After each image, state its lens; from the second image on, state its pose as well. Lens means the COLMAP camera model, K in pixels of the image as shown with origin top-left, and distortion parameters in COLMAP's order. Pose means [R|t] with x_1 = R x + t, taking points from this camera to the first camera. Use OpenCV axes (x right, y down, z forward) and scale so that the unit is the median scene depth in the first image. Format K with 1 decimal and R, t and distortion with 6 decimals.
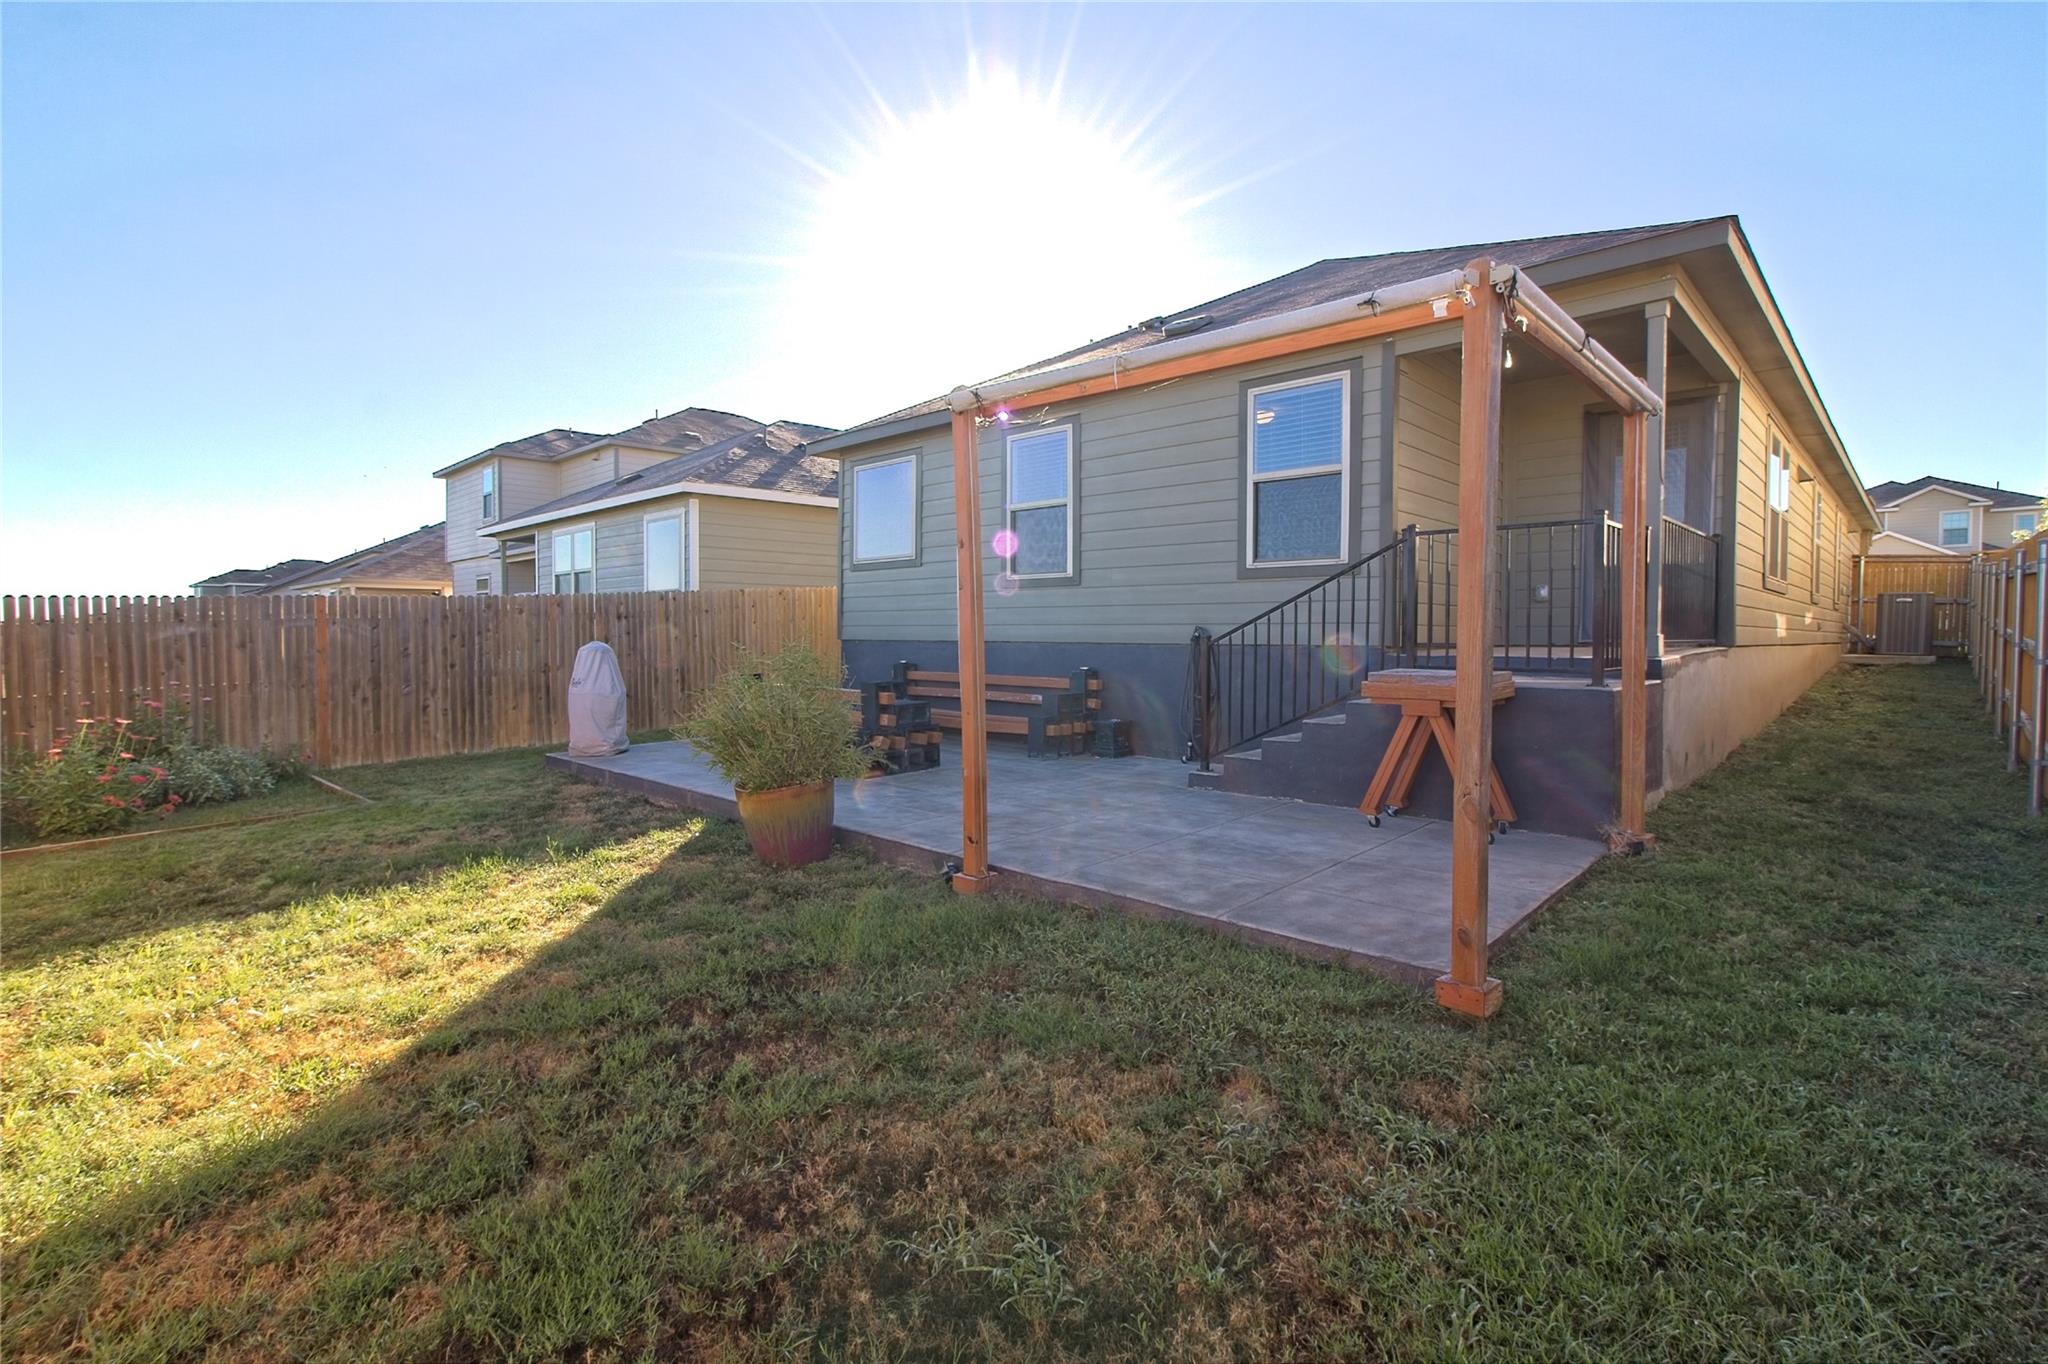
lens RADIAL K [[947.7, 0, 1008.0], [0, 947.7, 666.6], [0, 0, 1]] dist [-0.013876, 0.009394]
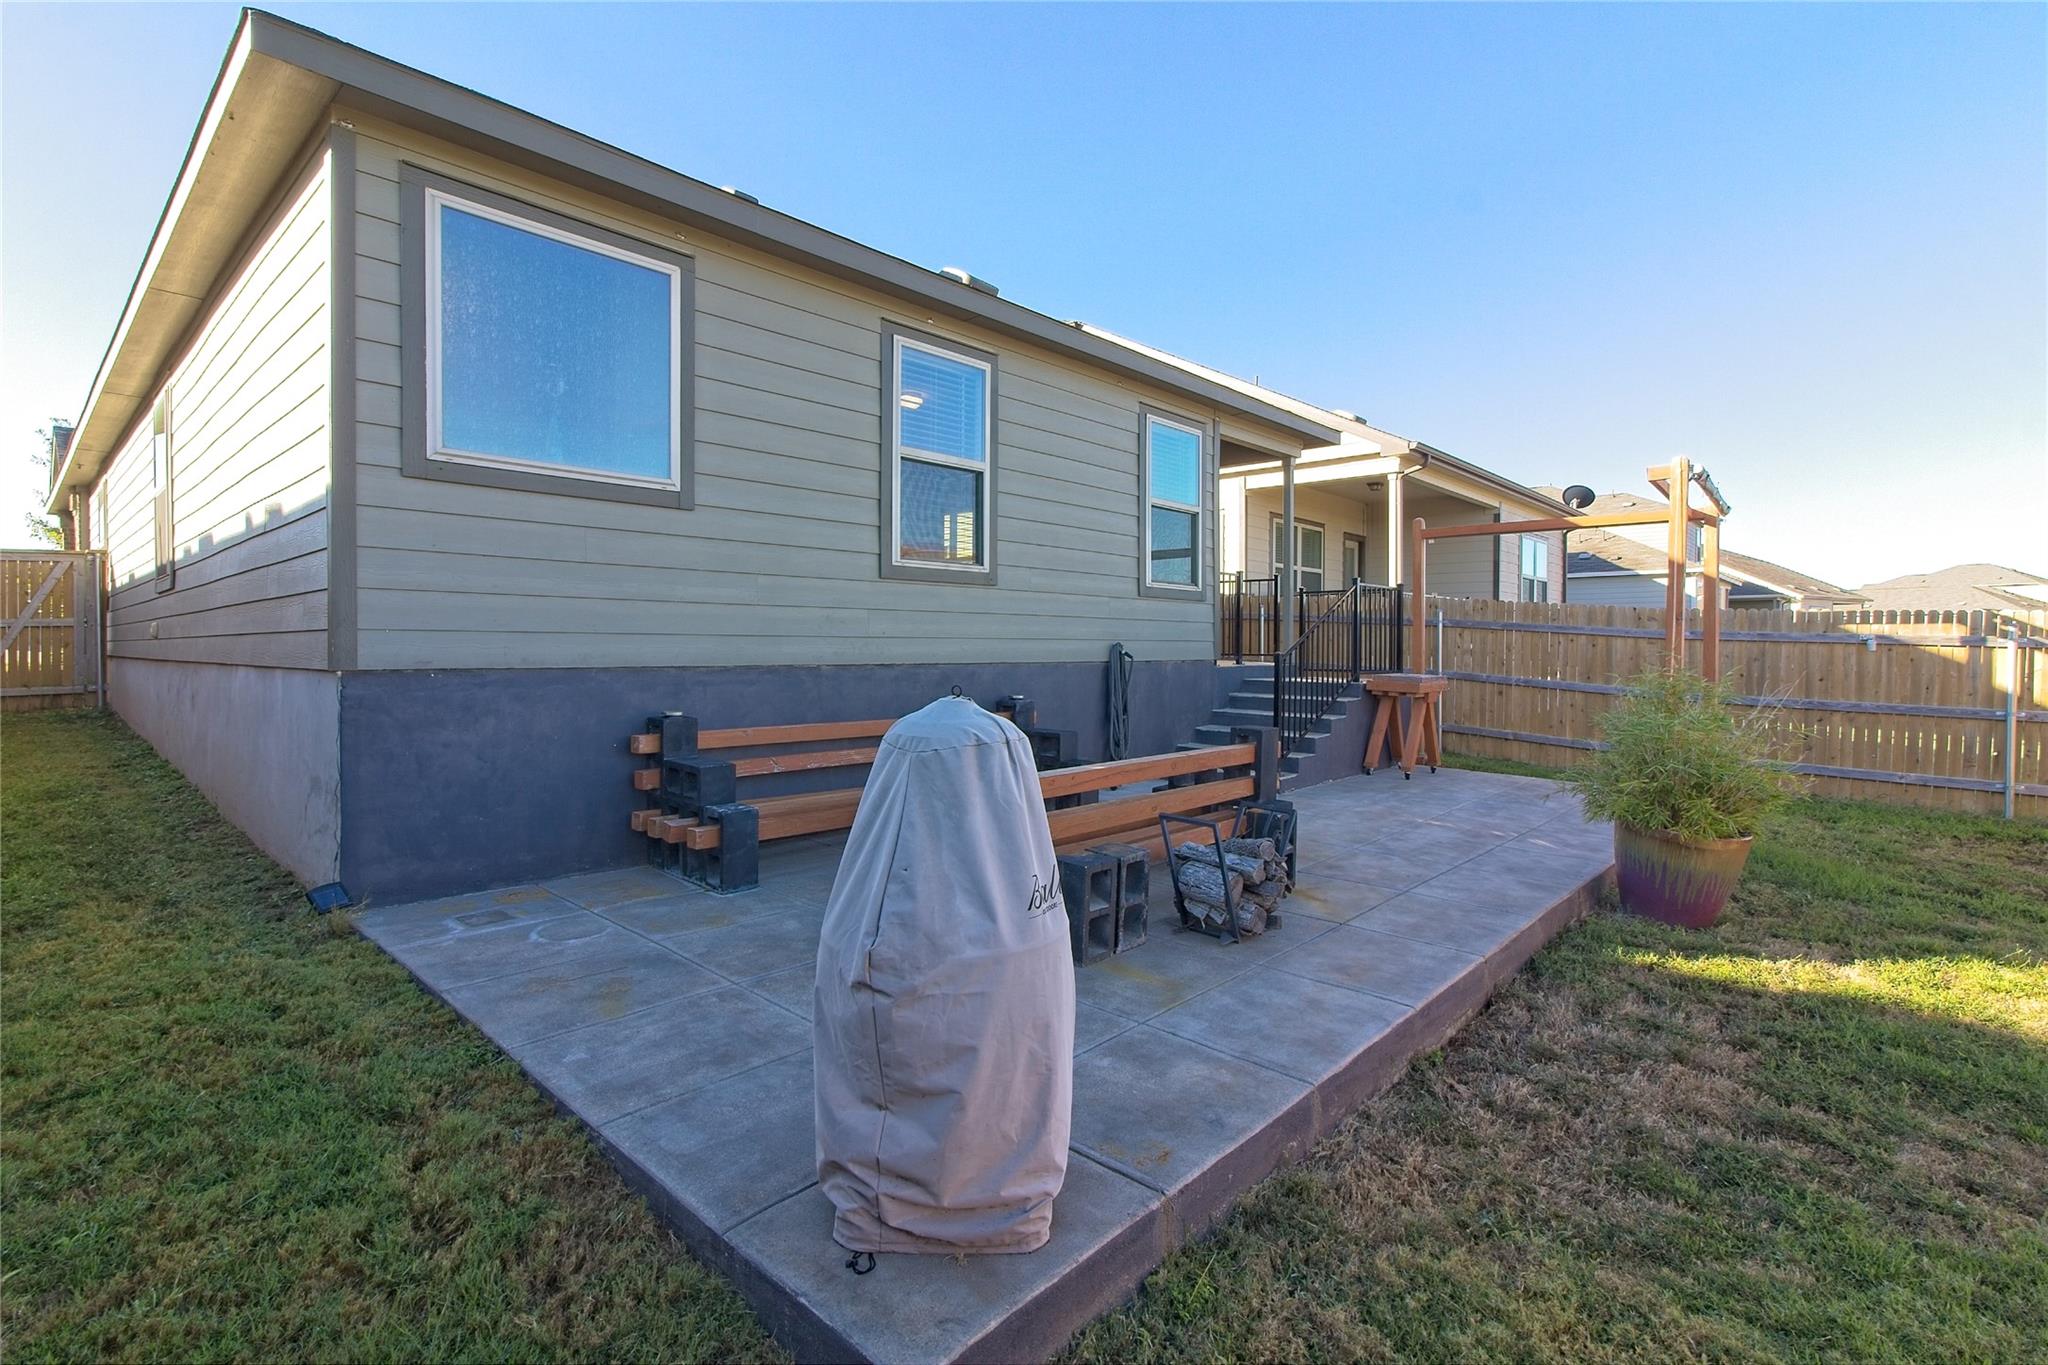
lens RADIAL K [[947.7, 0, 1008.0], [0, 947.7, 667.1], [0, 0, 1]] dist [-0.013876, 0.009394]
pose [[-0.018887, -0.029486, 0.999387, -0.644868], [0.024051, 0.999262, 0.029937, -0.042074], [-0.999532, 0.024601, -0.018164, 0.968752]]
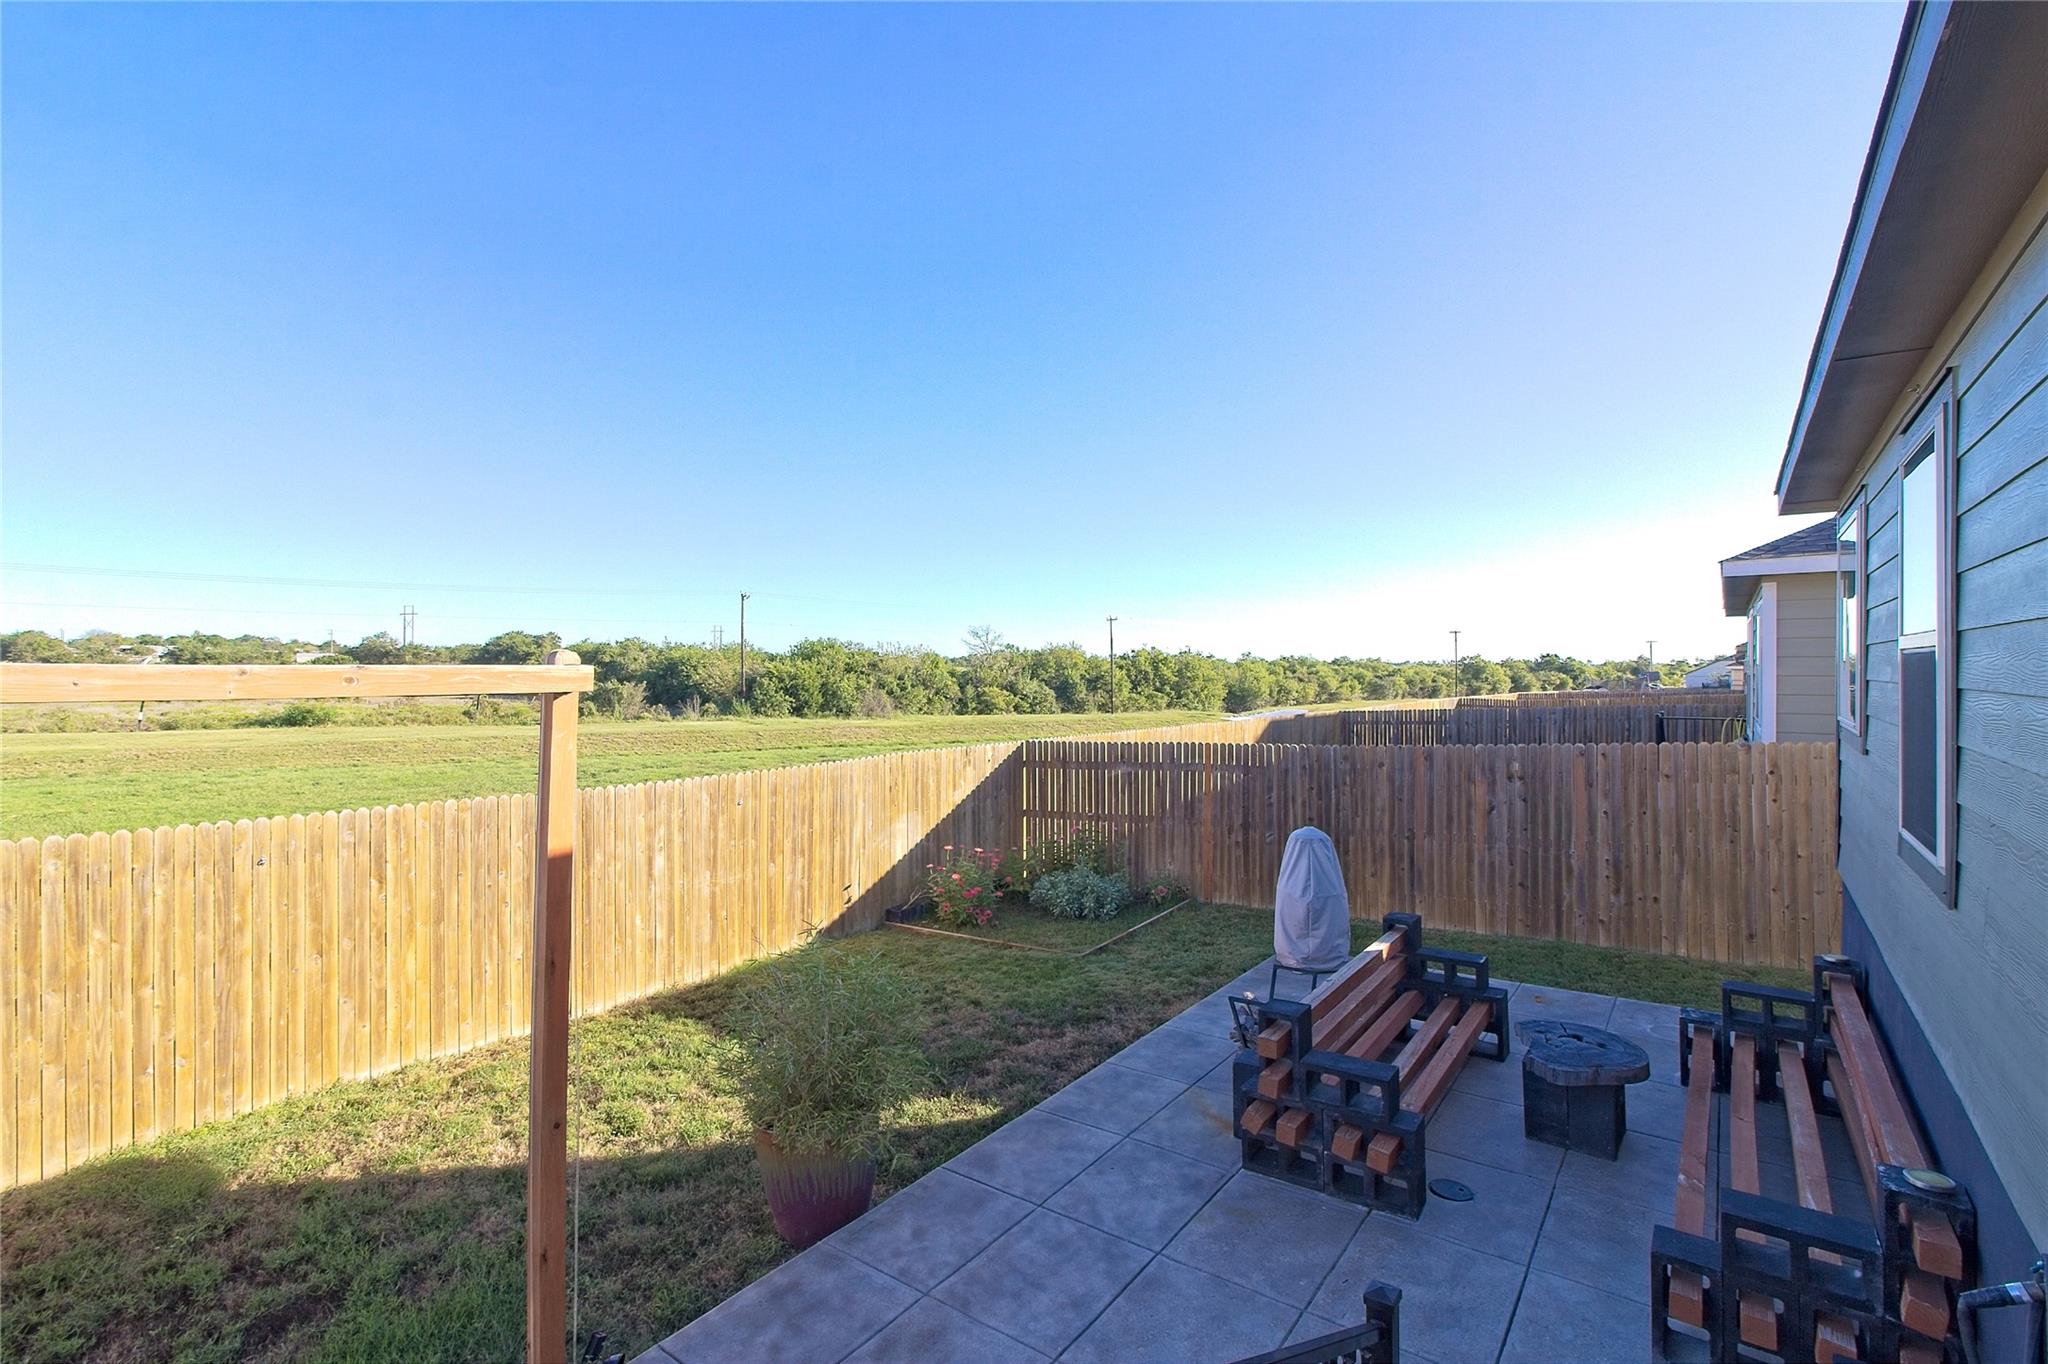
lens RADIAL K [[947.7, 0, 1008.0], [0, 947.7, 666.6], [0, 0, 1]] dist [-0.013876, 0.009394]
pose [[0.110545, 0.003611, -0.993865, 0.340516], [-0.027458, 0.999623, 0.000578, -0.156389], [0.993492, 0.027226, 0.110602, 0.636380]]
